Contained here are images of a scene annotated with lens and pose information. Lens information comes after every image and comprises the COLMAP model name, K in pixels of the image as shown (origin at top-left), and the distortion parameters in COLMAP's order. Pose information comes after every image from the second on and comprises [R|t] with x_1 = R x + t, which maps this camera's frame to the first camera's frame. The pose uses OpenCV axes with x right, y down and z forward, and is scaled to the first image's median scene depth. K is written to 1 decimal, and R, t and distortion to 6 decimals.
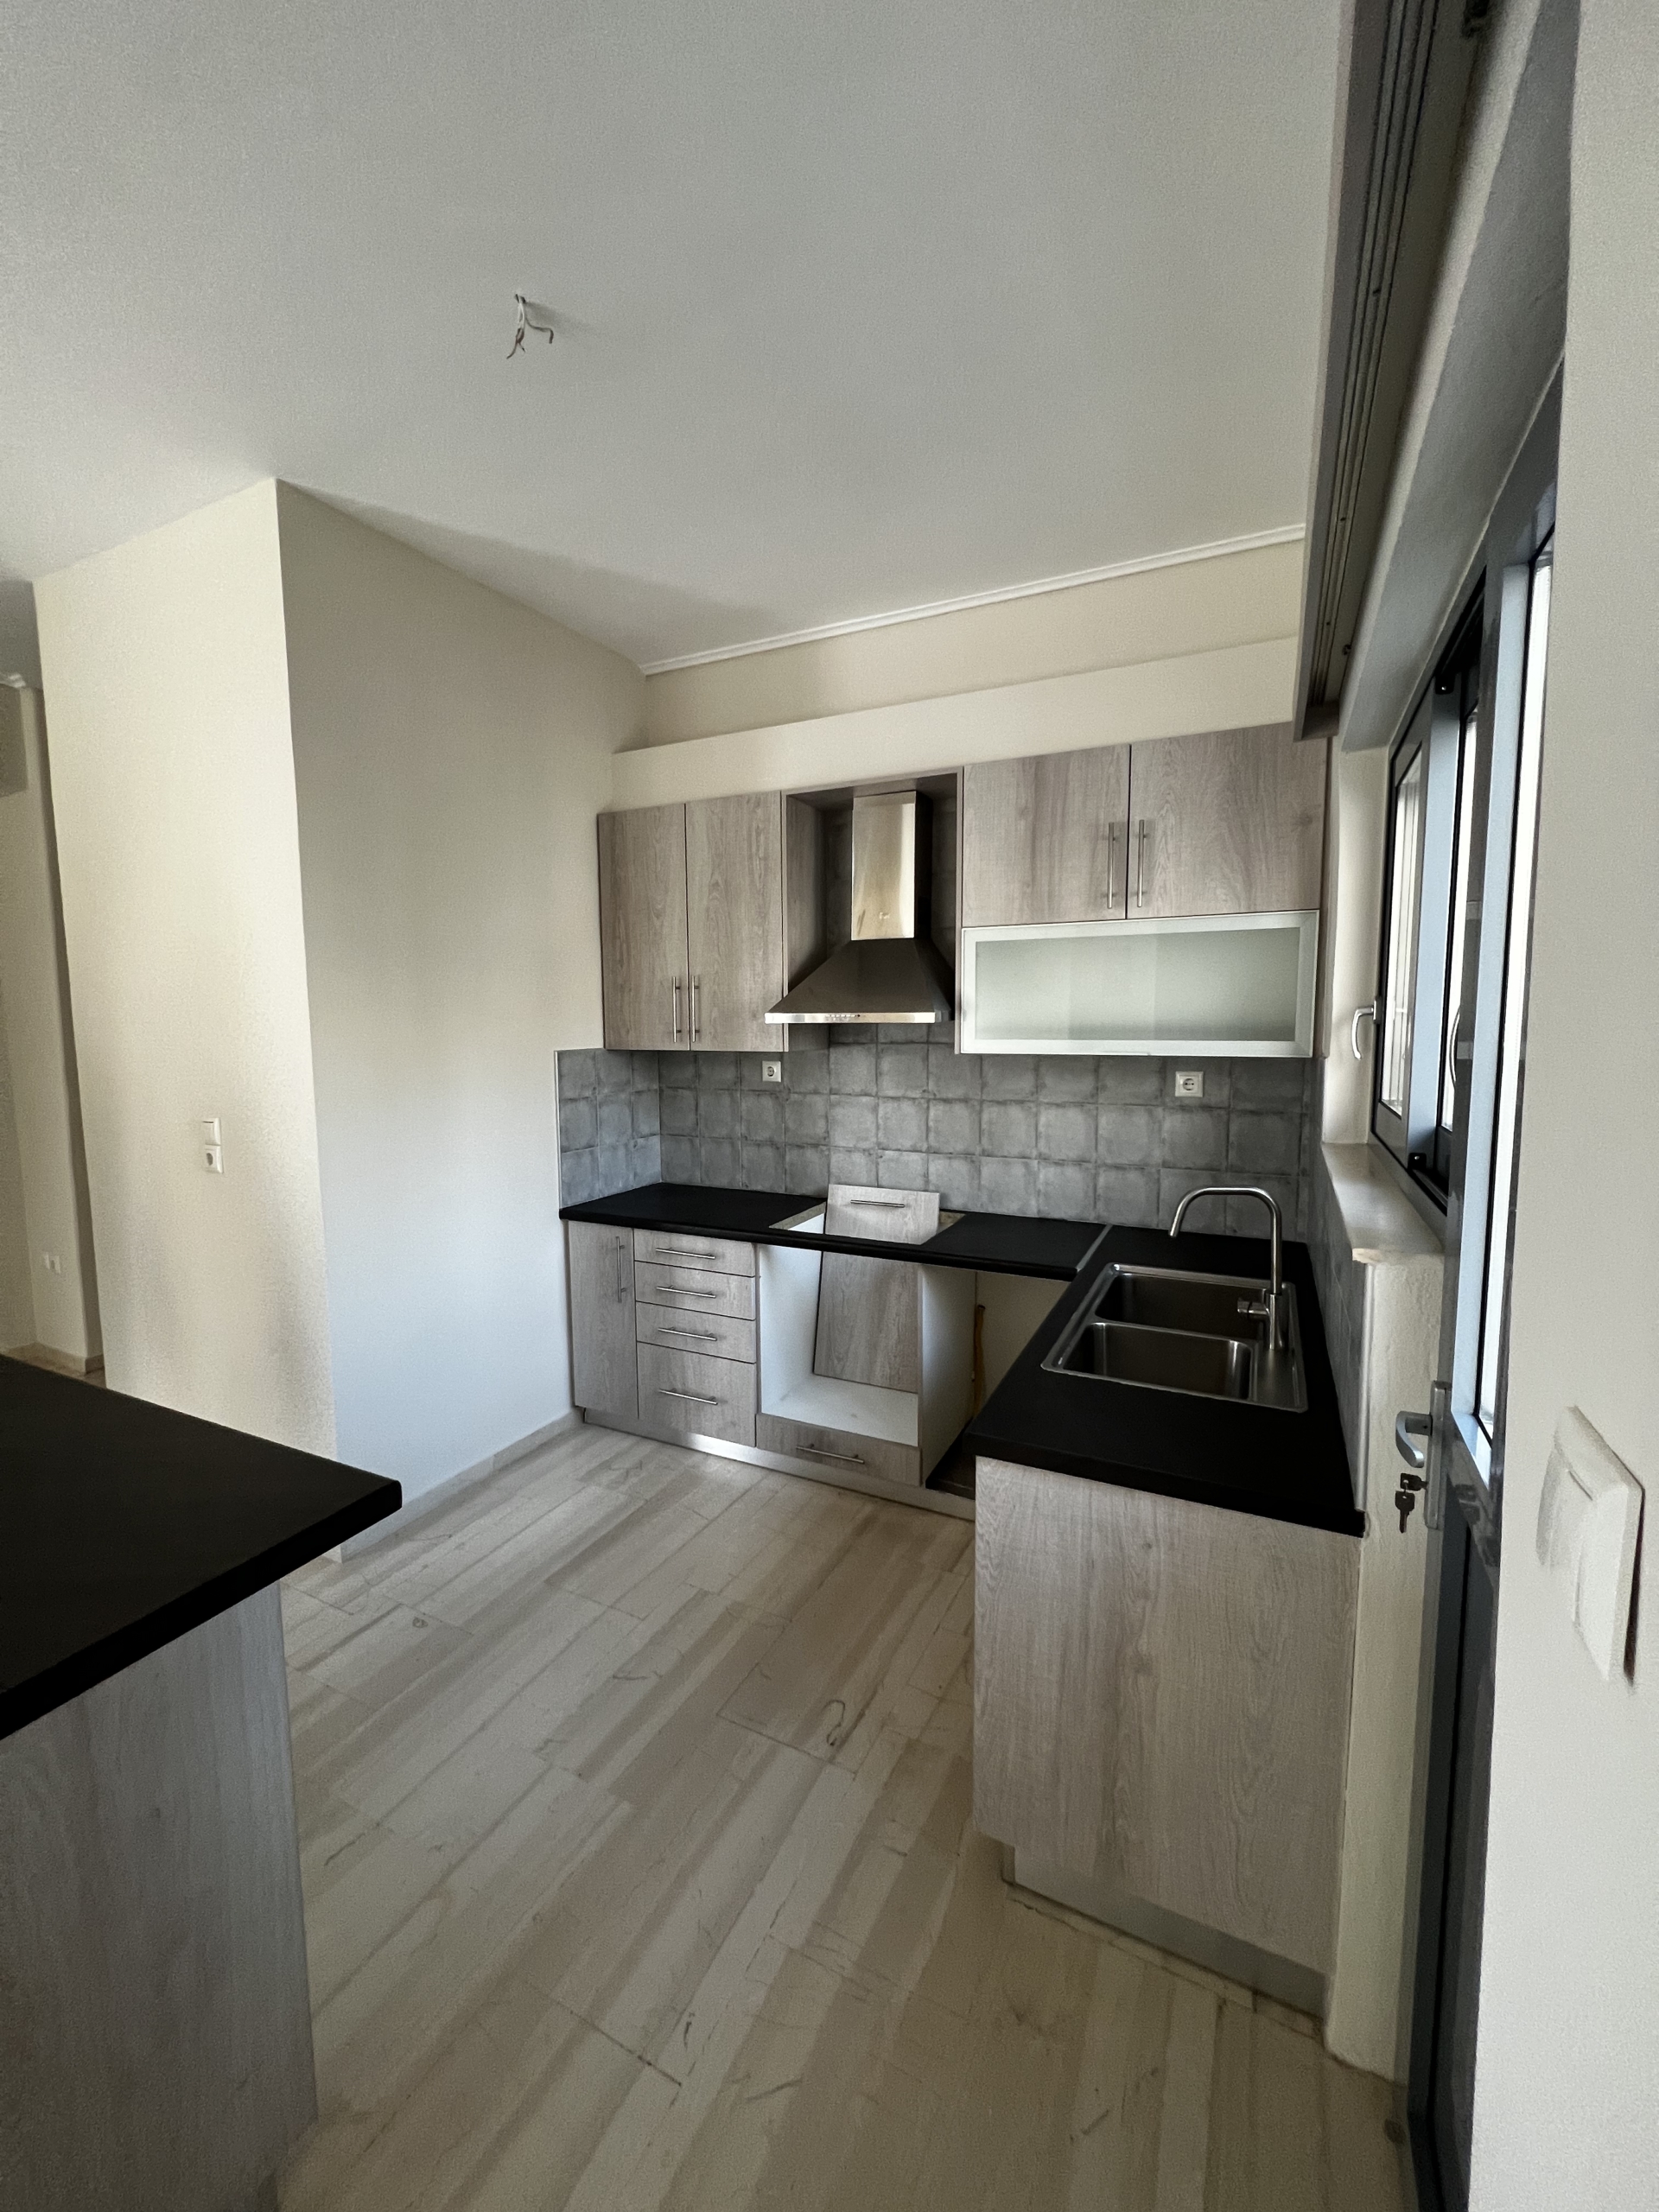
lens RADIAL K [[886.1, 0, 831.6], [0, 886.1, 1106.2], [0, 0, 1]] dist [-0.000502, 0.000572]
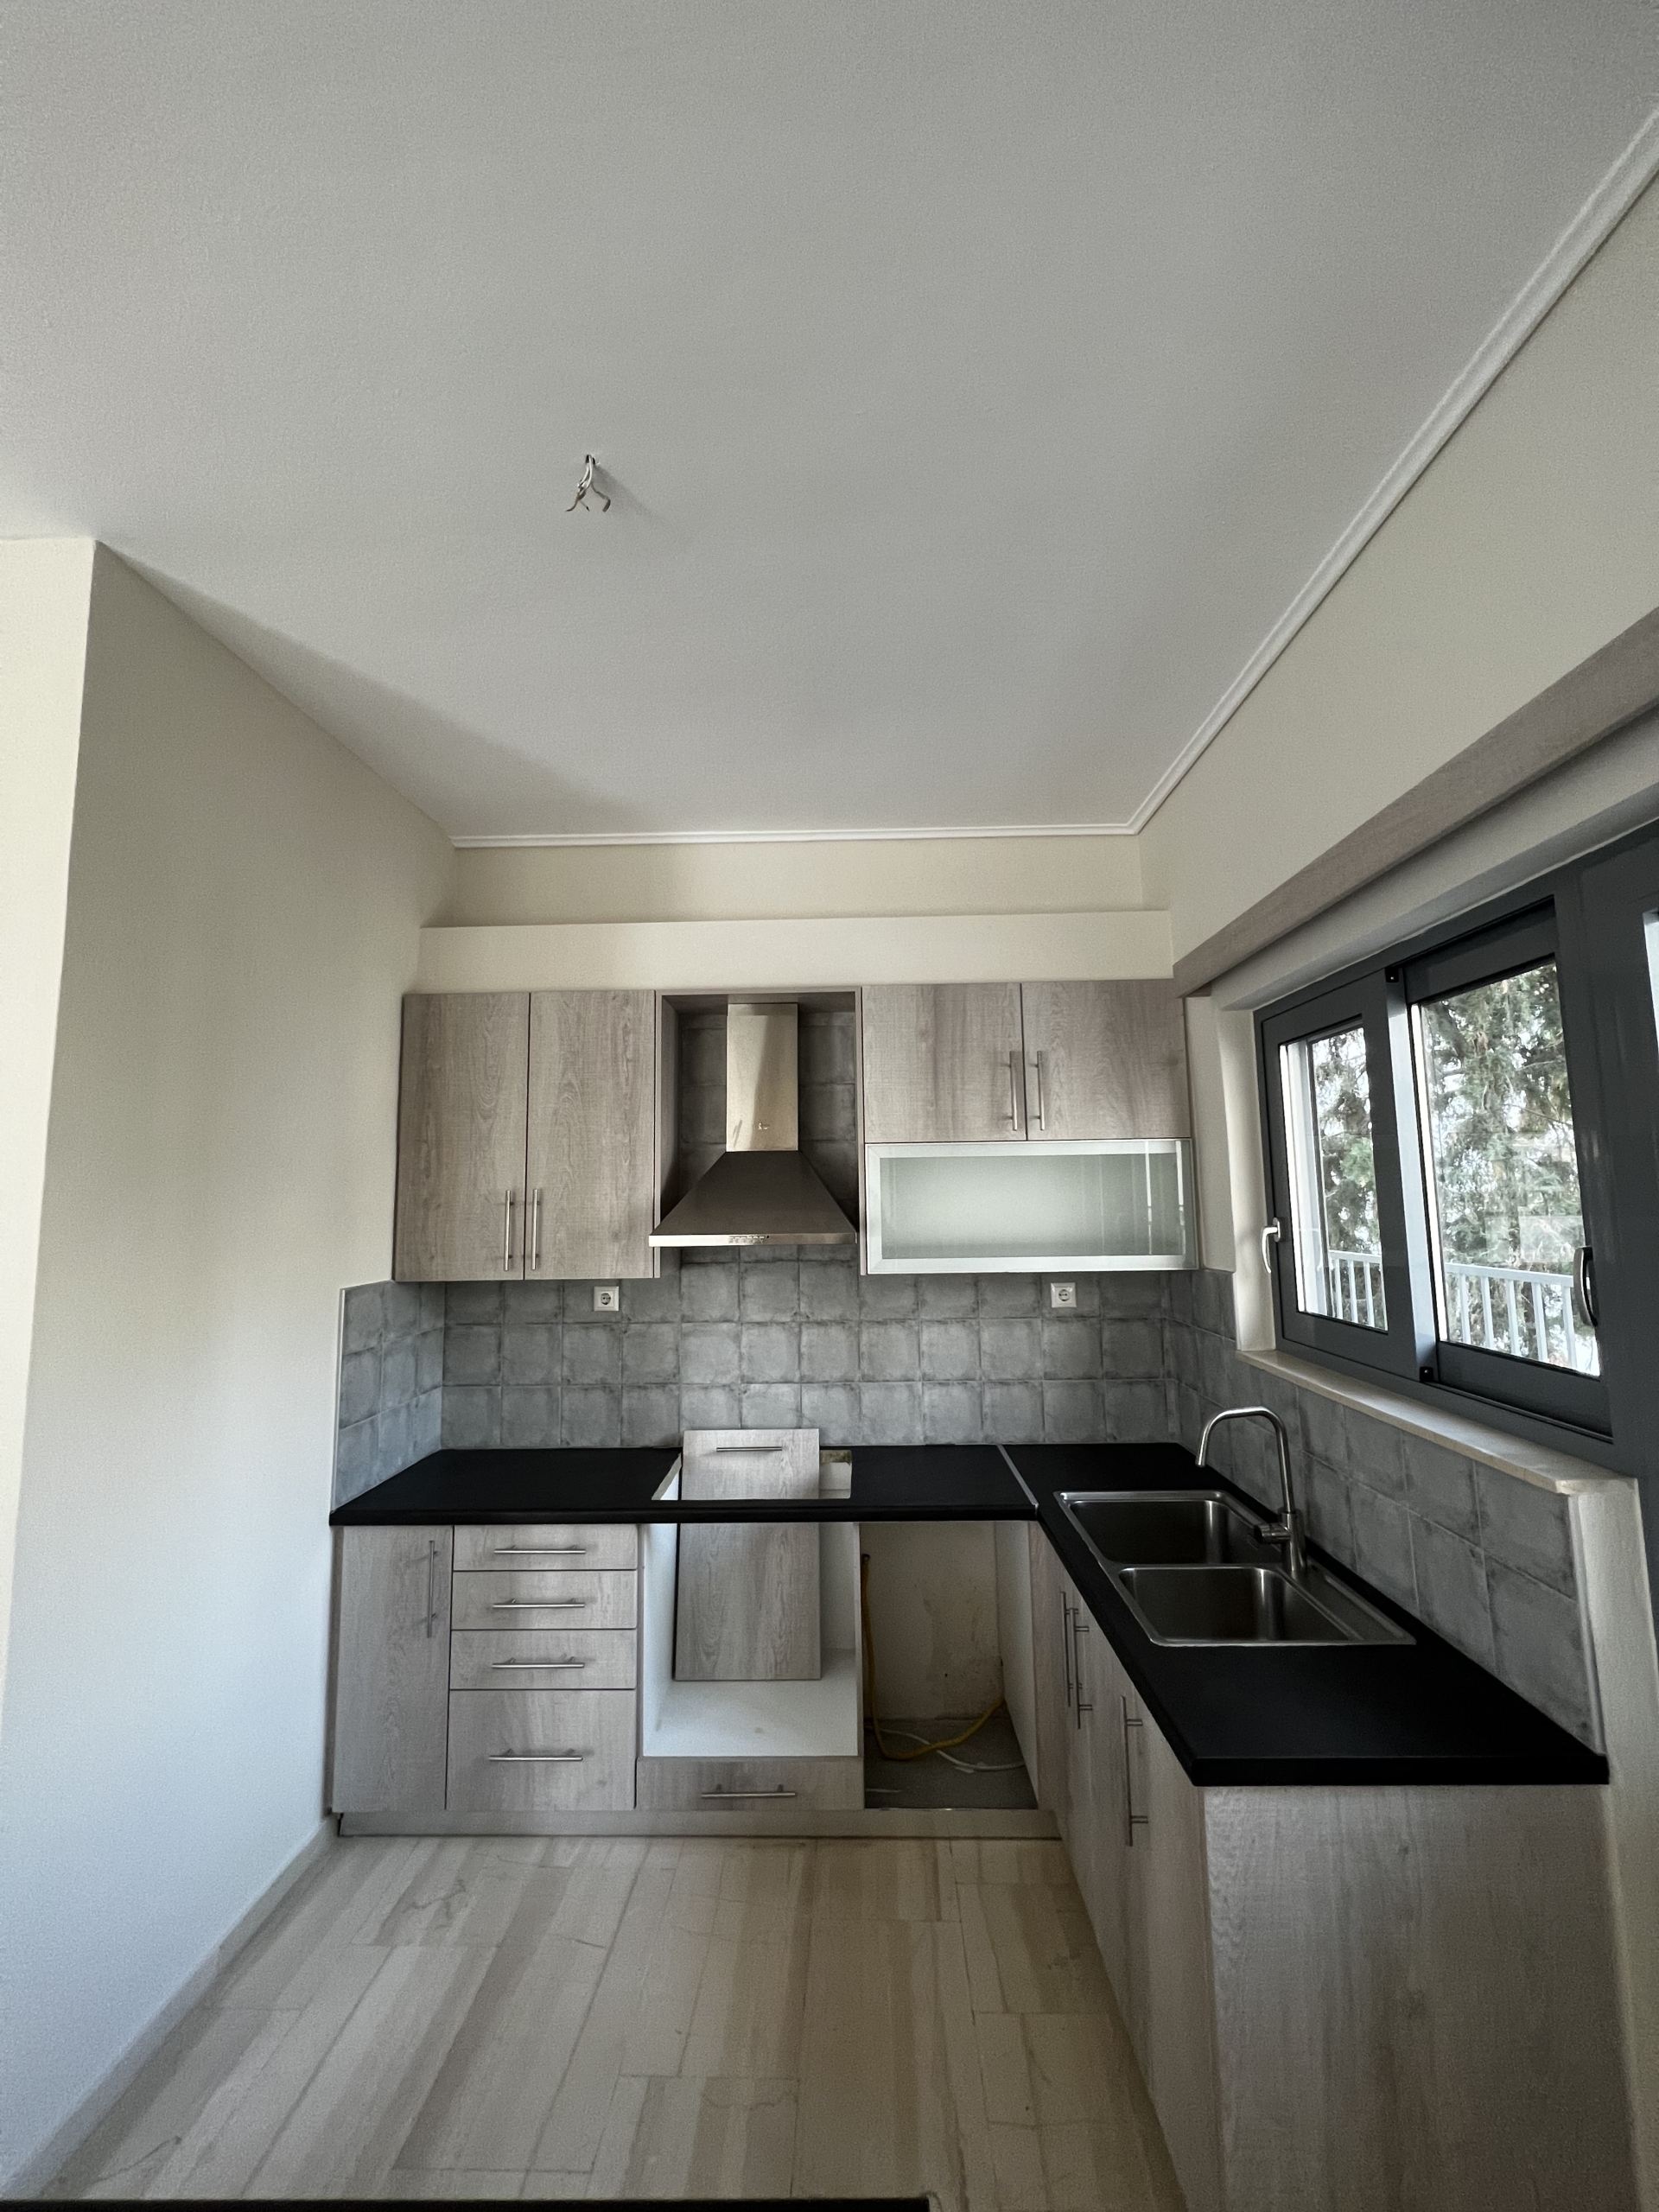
lens RADIAL K [[886.1, 0, 831.6], [0, 886.1, 1107.9], [0, 0, 1]] dist [-0.000502, 0.000572]
pose [[0.908001, 0.035599, 0.417453, -0.268607], [0.051858, 0.979172, -0.196296, -0.046600], [-0.415746, 0.199885, 0.887244, 0.132781]]
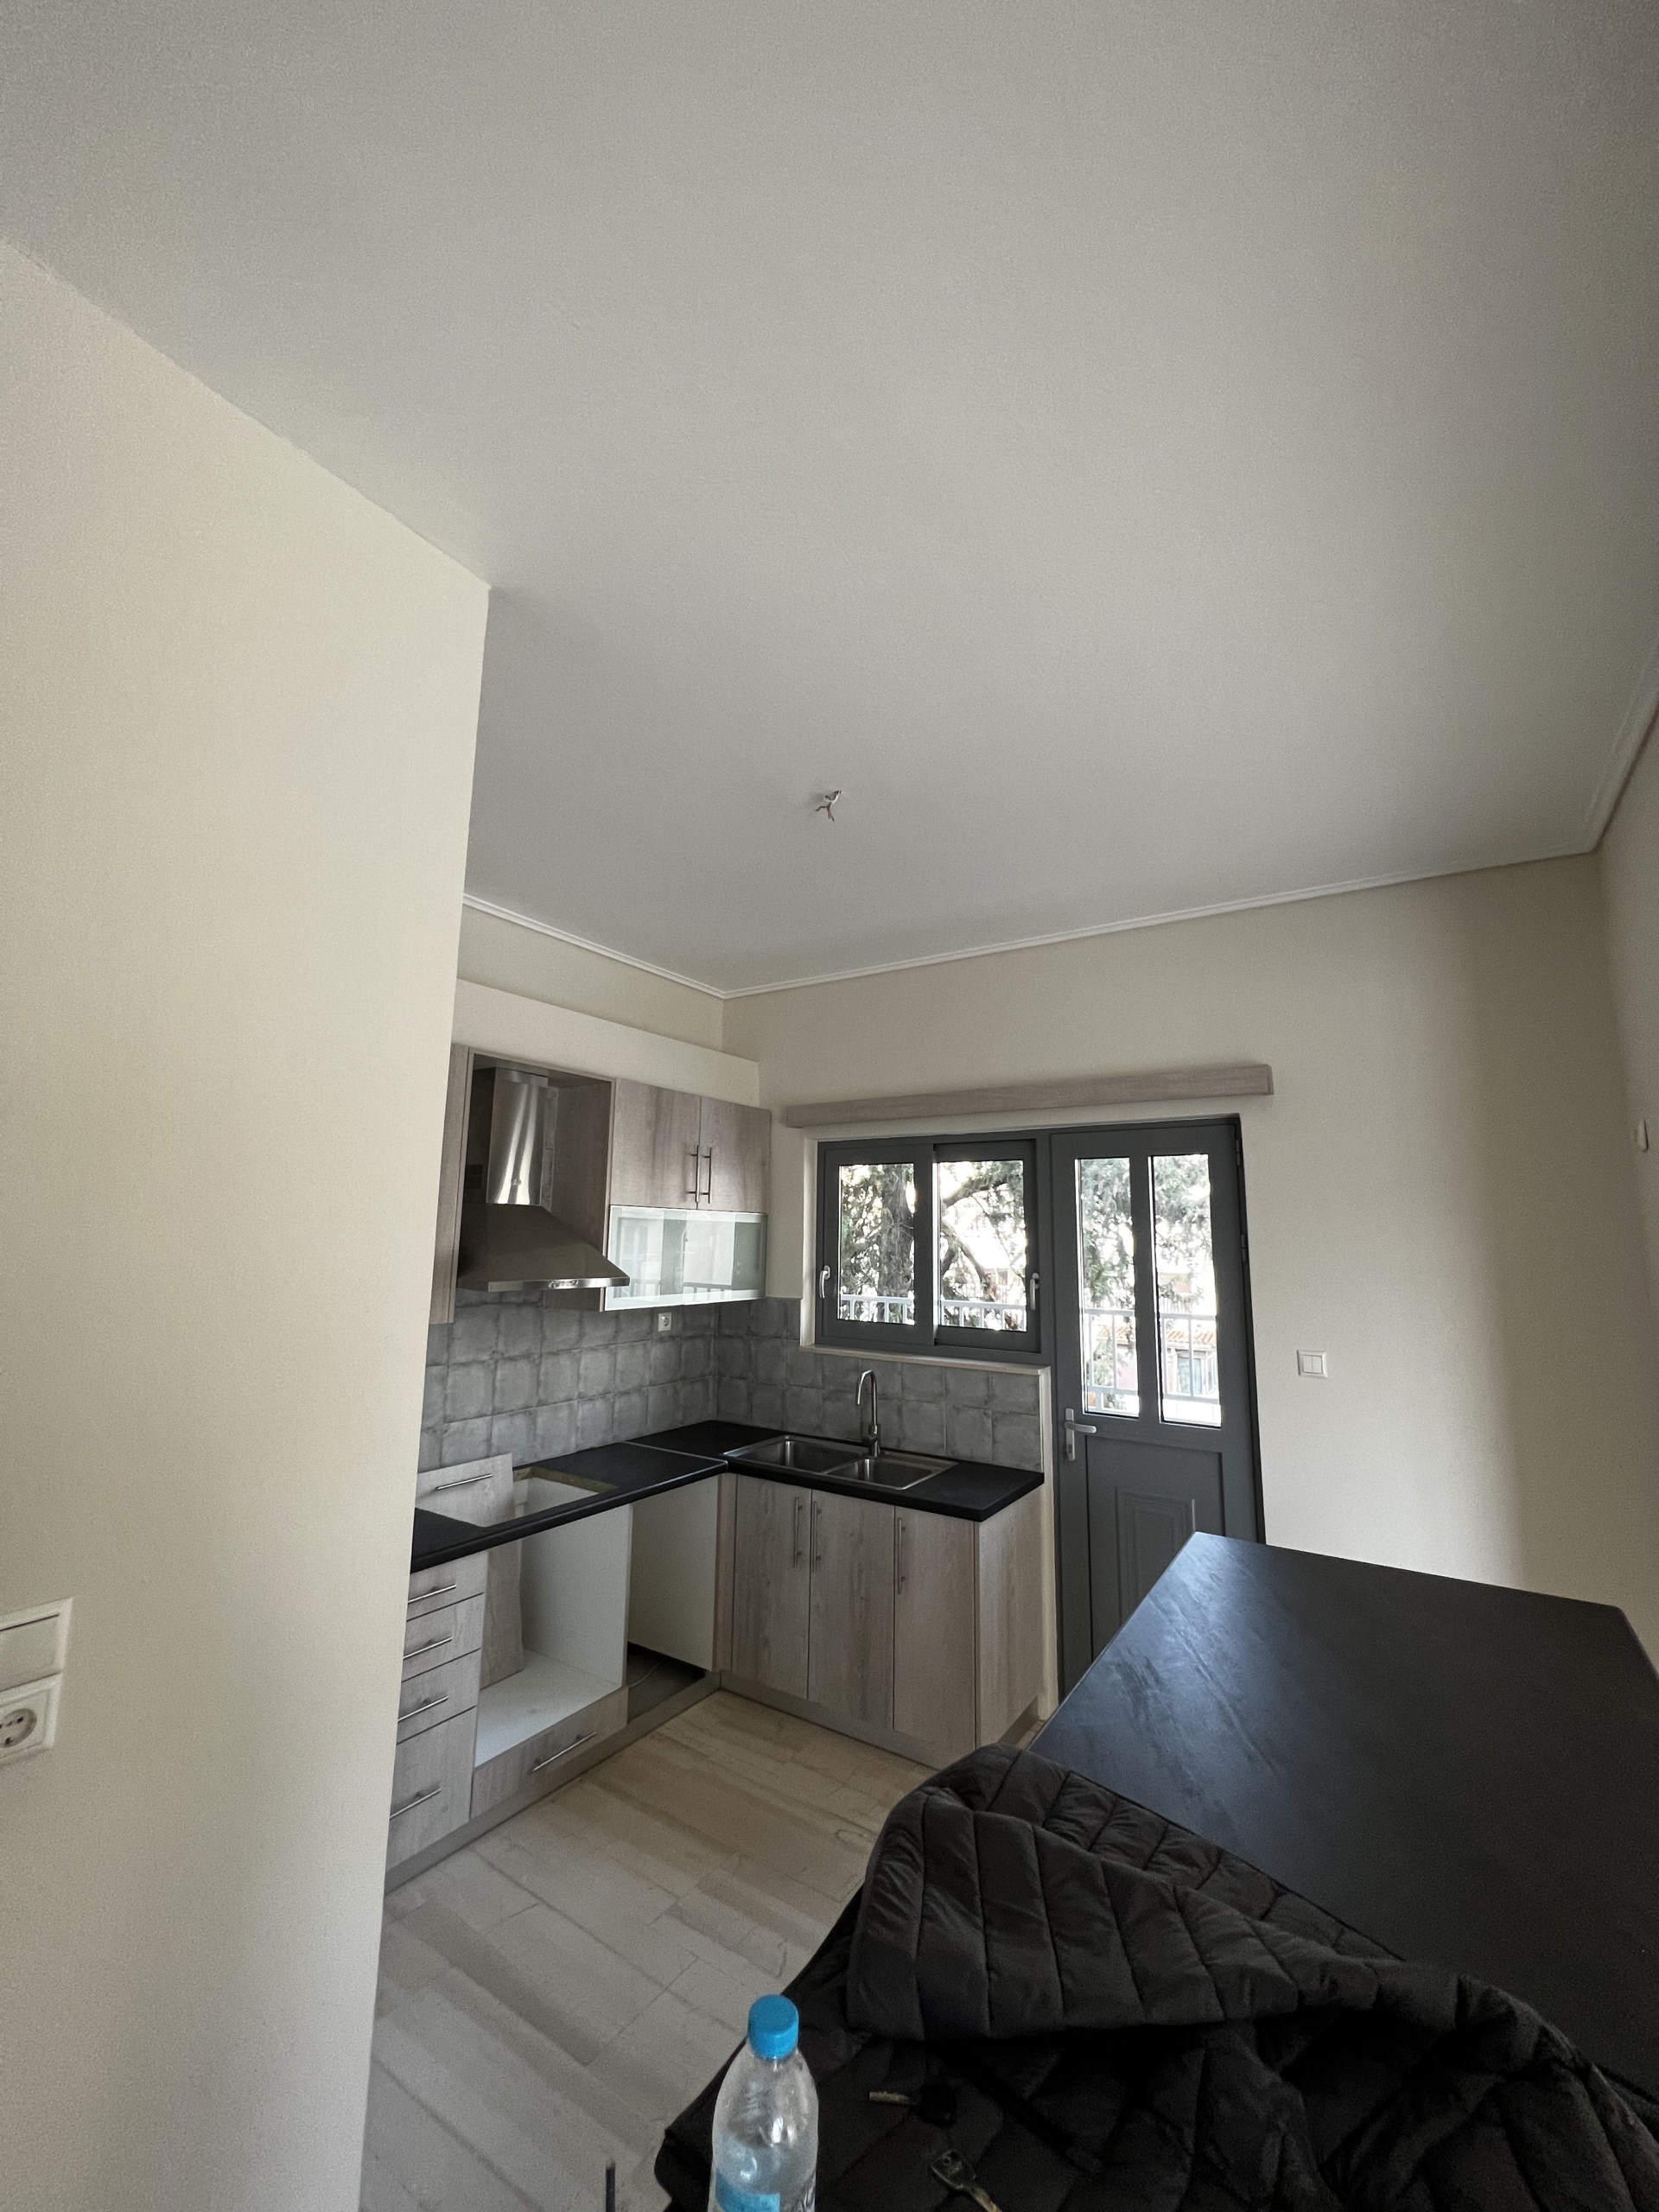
lens RADIAL K [[886.1, 0, 830.8], [0, 886.1, 1107.2], [0, 0, 1]] dist [-0.000502, 0.000572]
pose [[0.125318, 0.155316, 0.979884, -0.939485], [0.083570, 0.982507, -0.166420, -0.097059], [-0.988591, 0.102744, 0.110146, 0.506475]]
